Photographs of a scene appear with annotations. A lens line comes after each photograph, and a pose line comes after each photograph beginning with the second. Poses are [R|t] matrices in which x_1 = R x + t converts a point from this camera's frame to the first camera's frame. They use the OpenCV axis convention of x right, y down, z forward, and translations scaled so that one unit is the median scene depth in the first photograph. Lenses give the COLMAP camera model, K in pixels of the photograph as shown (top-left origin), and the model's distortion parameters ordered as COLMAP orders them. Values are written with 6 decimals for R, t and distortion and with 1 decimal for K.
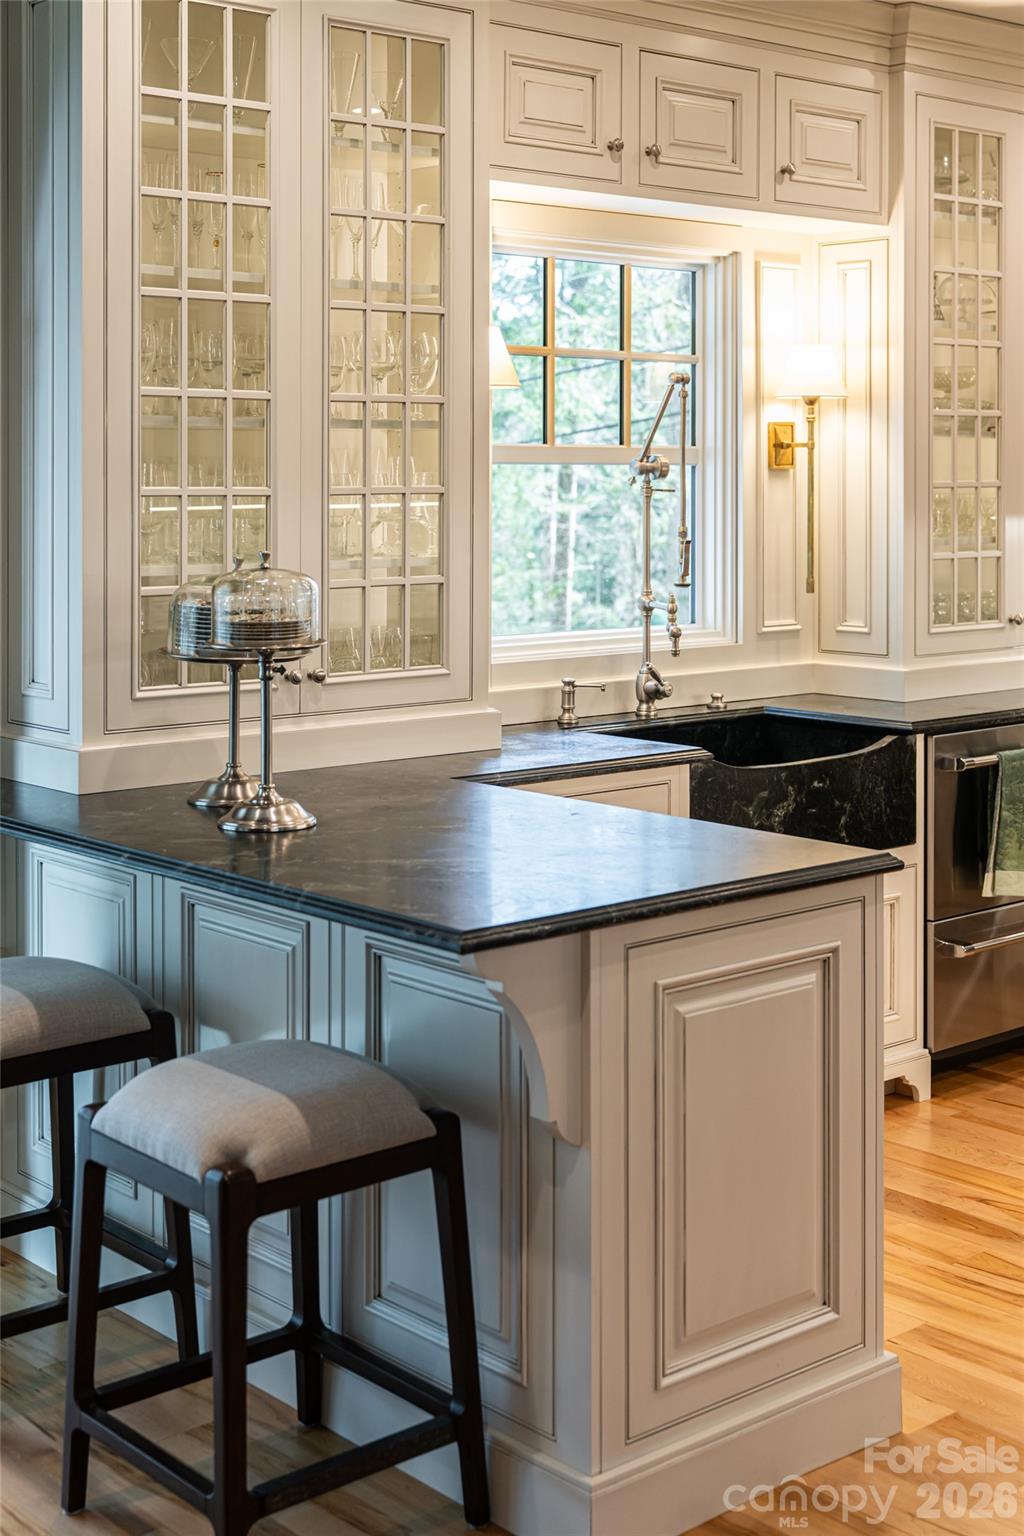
lens RADIAL K [[2103.0, 0, 509.7], [0, 2103.0, 775.9], [0, 0, 1]] dist [0.019311, 0.000000]
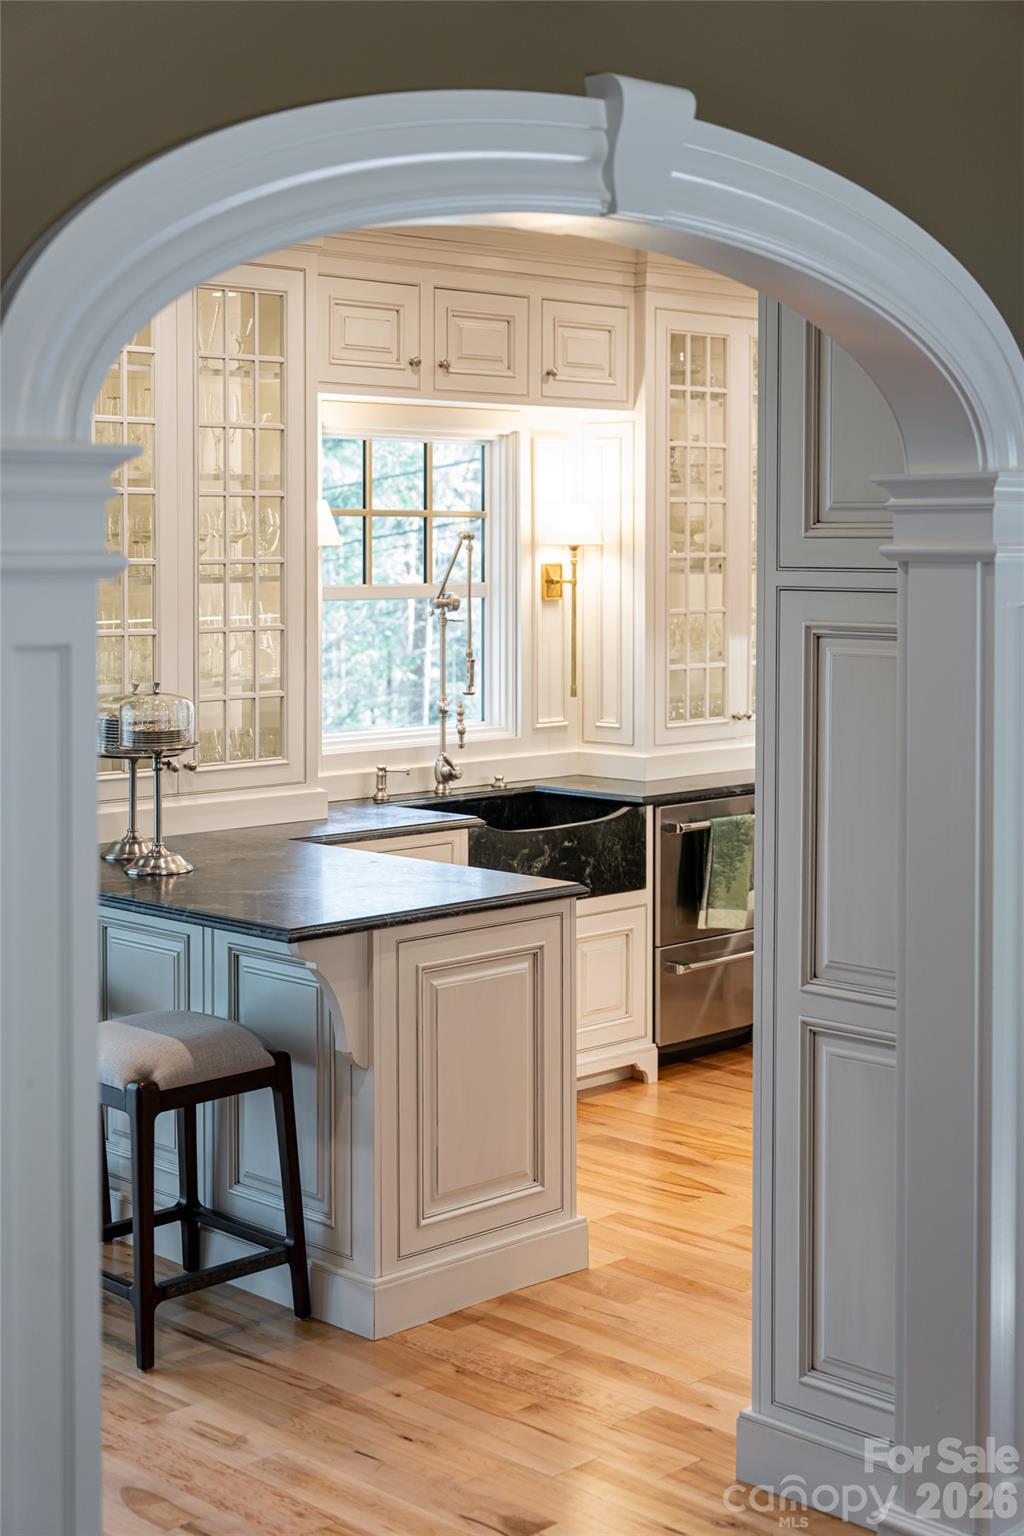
lens RADIAL K [[2155.4, 0, 525.5], [0, 2155.4, 756.4], [0, 0, 1]] dist [0.012460, 0.000000]
pose [[0.997395, -0.006547, 0.071838, 0.022742], [0.009877, 0.998888, -0.046103, 0.011878], [-0.071457, 0.046693, 0.996350, -0.376277]]
